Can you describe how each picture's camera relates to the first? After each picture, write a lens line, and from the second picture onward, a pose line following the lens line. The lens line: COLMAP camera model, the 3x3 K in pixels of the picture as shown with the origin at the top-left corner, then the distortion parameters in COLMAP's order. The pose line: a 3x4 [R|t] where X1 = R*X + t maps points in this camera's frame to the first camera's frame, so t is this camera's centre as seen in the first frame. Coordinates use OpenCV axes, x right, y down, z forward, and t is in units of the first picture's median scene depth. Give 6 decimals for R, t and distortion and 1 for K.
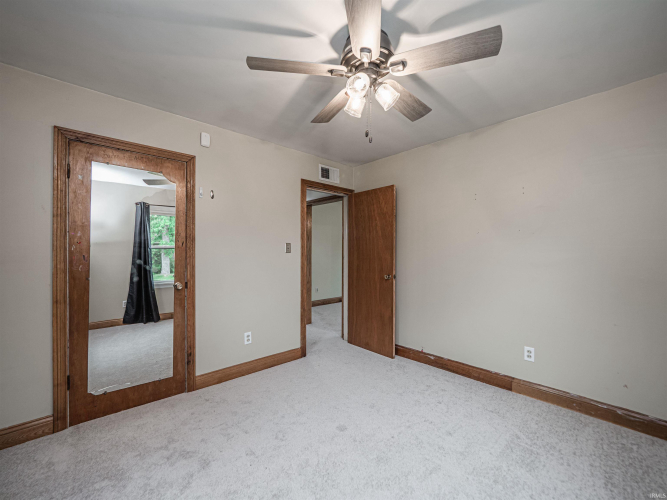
lens RADIAL K [[286.5, 0, 330.7], [0, 286.5, 253.1], [0, 0, 1]] dist [0.000630, -0.000022]
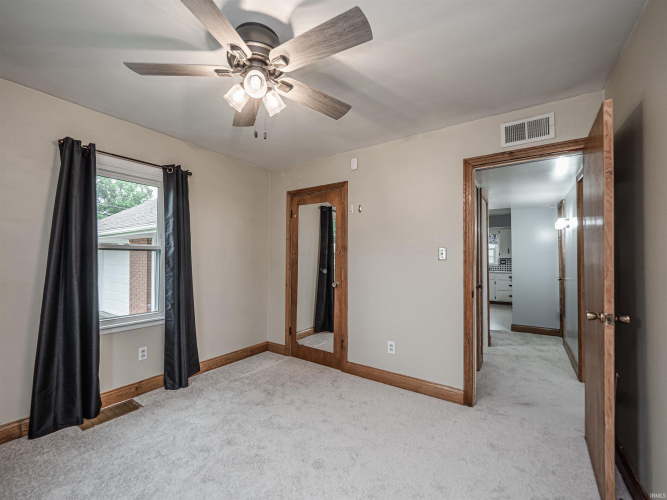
lens RADIAL K [[286.5, 0, 330.7], [0, 286.5, 253.1], [0, 0, 1]] dist [0.000630, -0.000022]
pose [[0.215342, -0.022851, -0.976271, 0.713418], [-0.008747, 0.999641, -0.025327, 0.004898], [0.976500, 0.013993, 0.215064, 0.676822]]
